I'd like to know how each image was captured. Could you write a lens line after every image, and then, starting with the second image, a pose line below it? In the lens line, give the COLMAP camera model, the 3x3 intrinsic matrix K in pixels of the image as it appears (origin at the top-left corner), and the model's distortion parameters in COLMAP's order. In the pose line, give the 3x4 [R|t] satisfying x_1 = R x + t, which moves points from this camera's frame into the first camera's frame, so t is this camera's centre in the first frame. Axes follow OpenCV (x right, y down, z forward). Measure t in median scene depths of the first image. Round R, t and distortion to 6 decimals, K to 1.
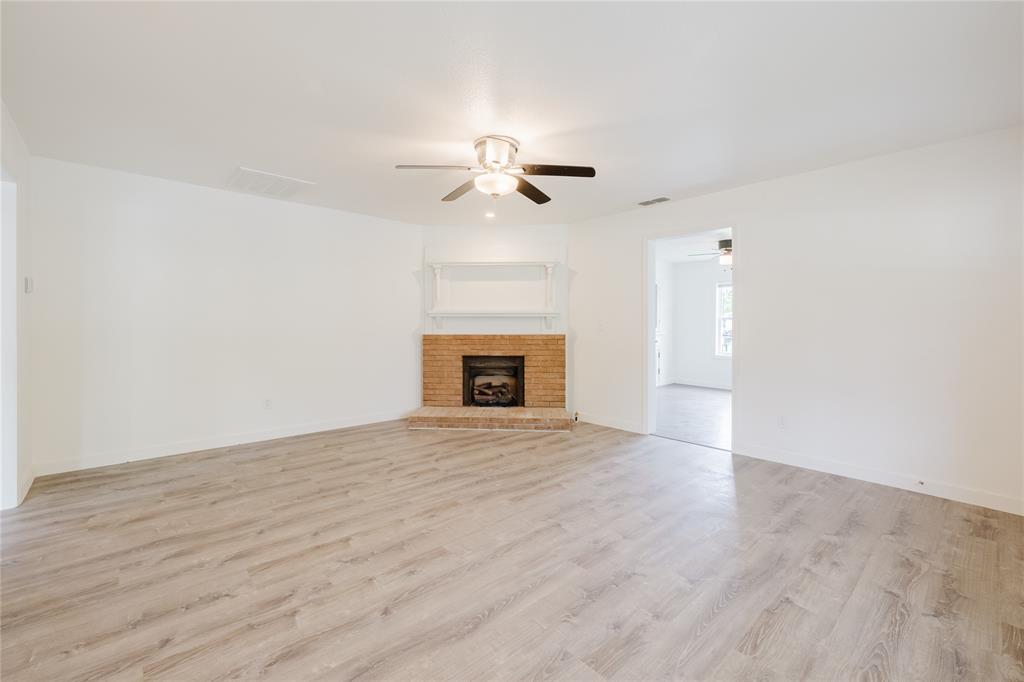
lens RADIAL K [[427.0, 0, 512.0], [0, 427.0, 341.0], [0, 0, 1]] dist [0.002571, 0.000563]
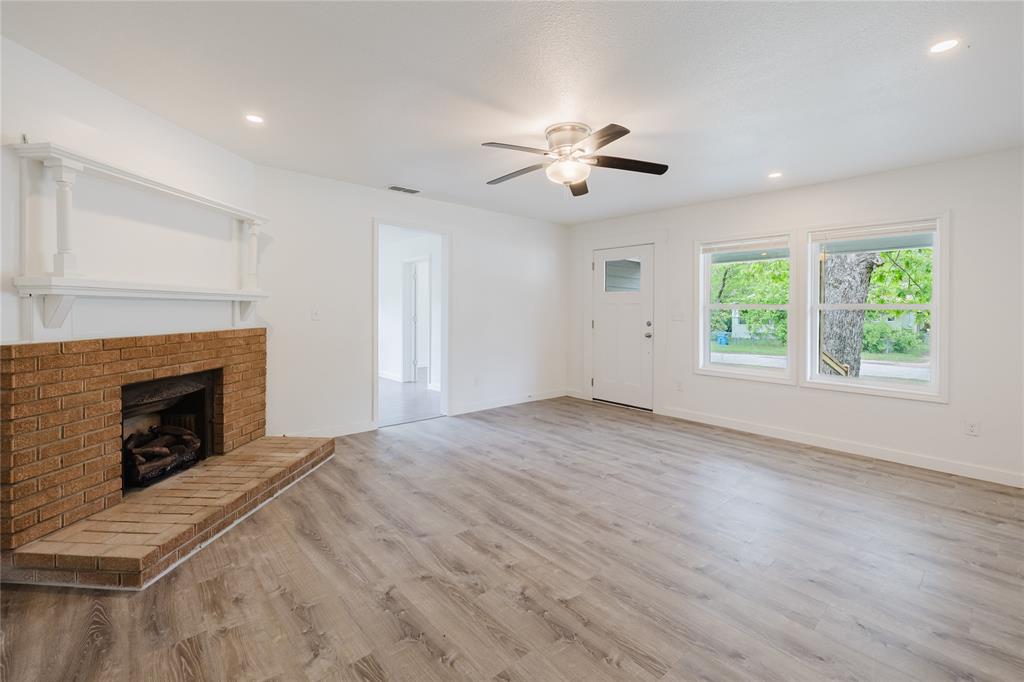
lens RADIAL K [[436.3, 0, 508.8], [0, 436.3, 318.3], [0, 0, 1]] dist [0.001930, 0.000178]
pose [[0.031258, -0.022320, 0.999262, -0.560304], [0.032951, 0.999230, 0.021288, -0.031798], [-0.998968, 0.032261, 0.031969, 0.592451]]
